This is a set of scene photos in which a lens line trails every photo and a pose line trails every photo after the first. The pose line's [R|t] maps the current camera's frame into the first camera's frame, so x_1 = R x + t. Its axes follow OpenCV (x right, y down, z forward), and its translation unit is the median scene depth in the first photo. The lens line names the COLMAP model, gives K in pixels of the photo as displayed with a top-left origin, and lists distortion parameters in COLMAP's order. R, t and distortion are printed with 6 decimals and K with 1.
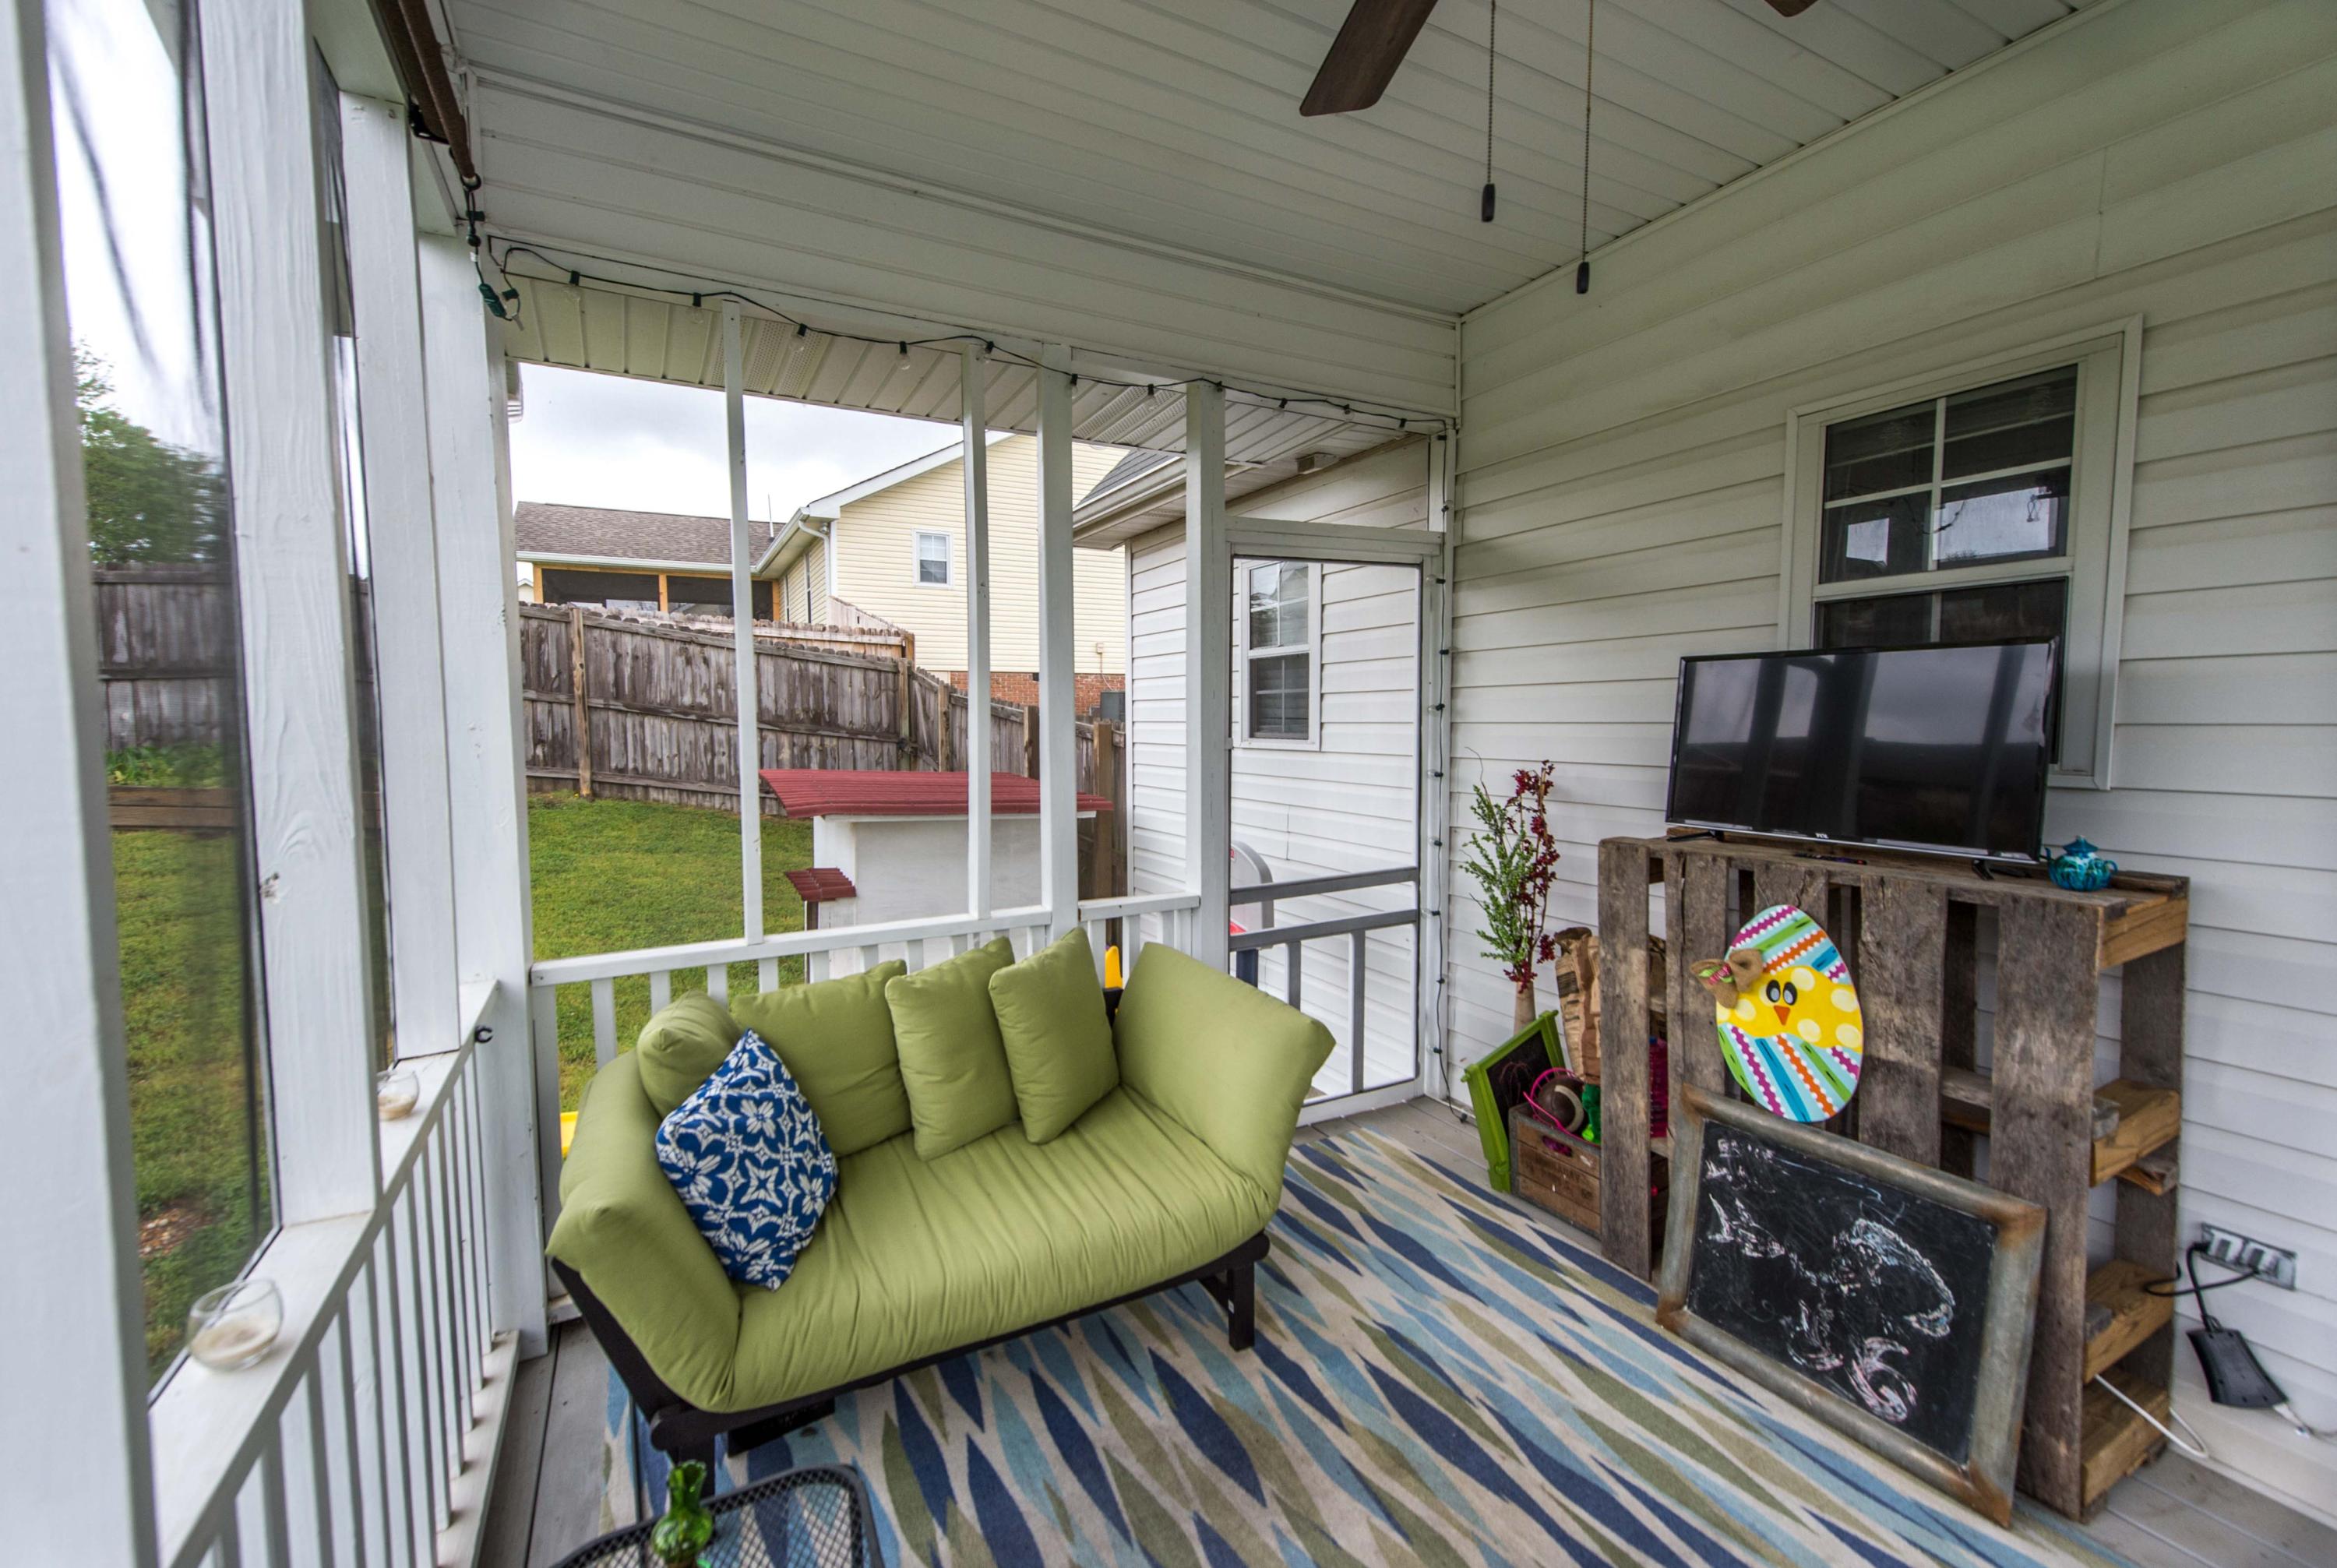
lens RADIAL K [[964.3, 0, 1164.1], [0, 964.3, 792.7], [0, 0, 1]] dist [0.001306, 0.000136]
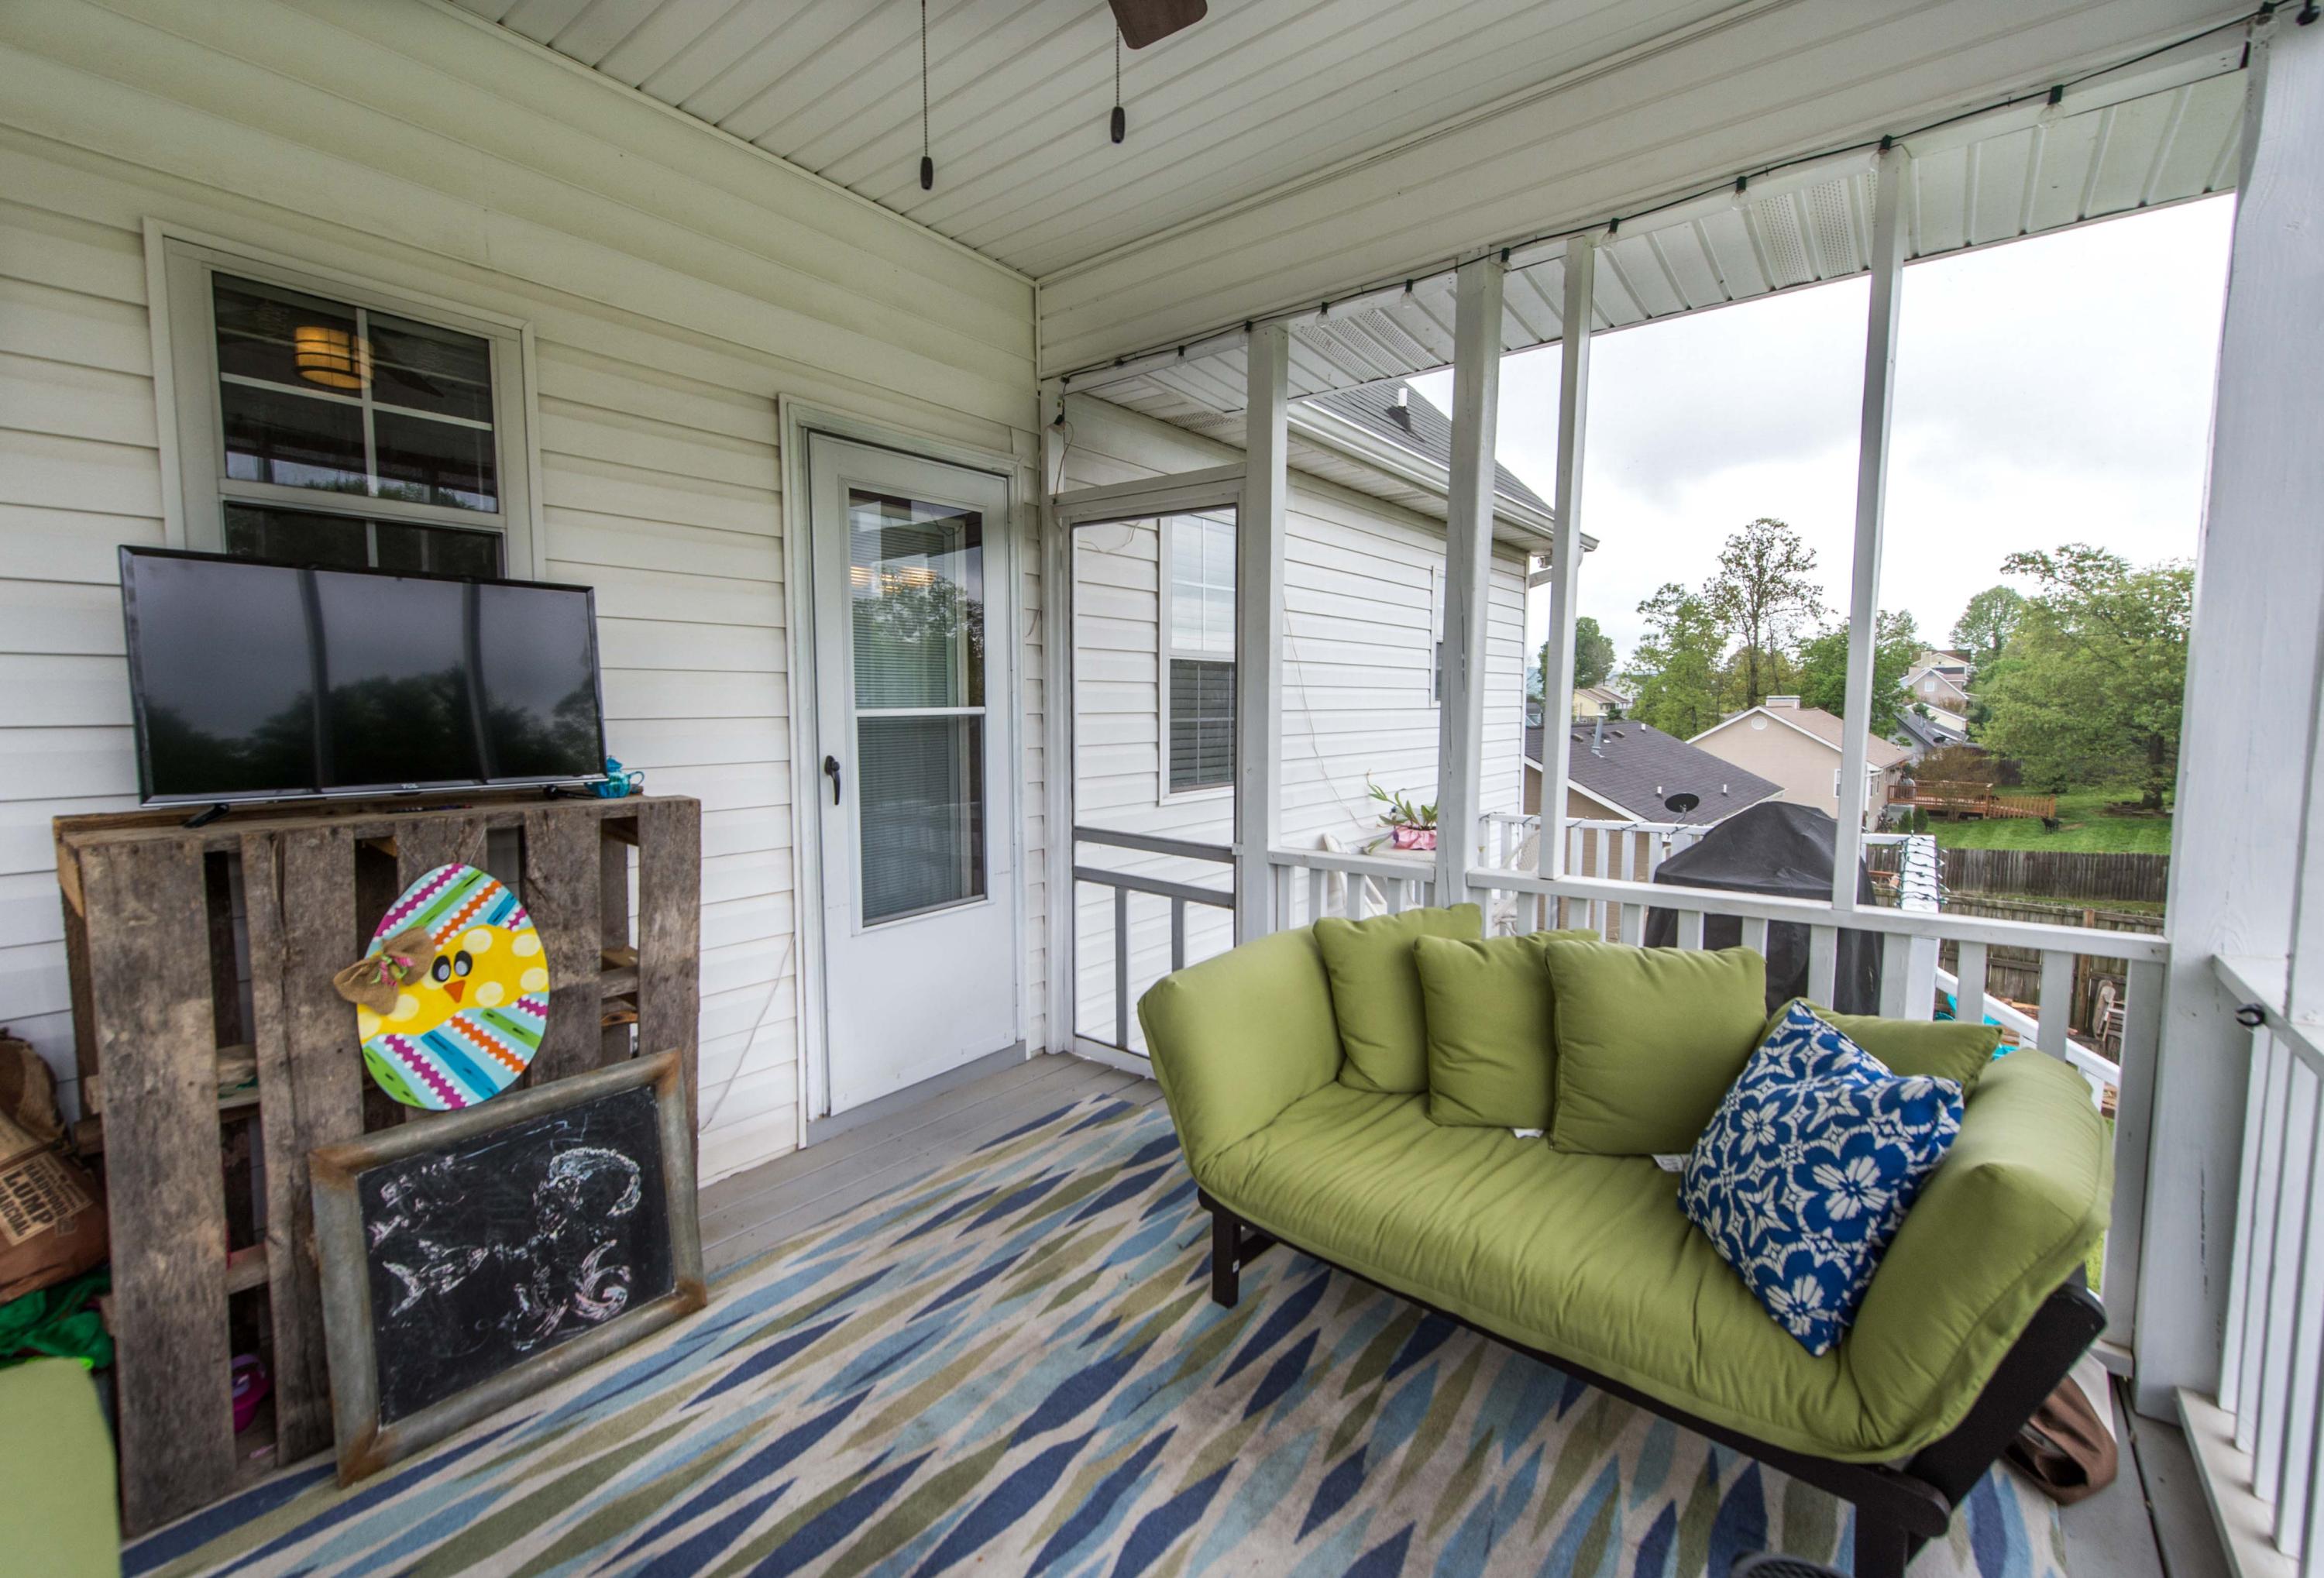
lens RADIAL K [[985.1, 0, 1082.8], [0, 985.1, 779.8], [0, 0, 1]] dist [0.013634, -0.000669]
pose [[-0.355628, -0.069683, 0.932026, -0.384265], [0.077216, 0.991617, 0.103601, -0.006910], [-0.931433, 0.108810, -0.347266, 0.784801]]
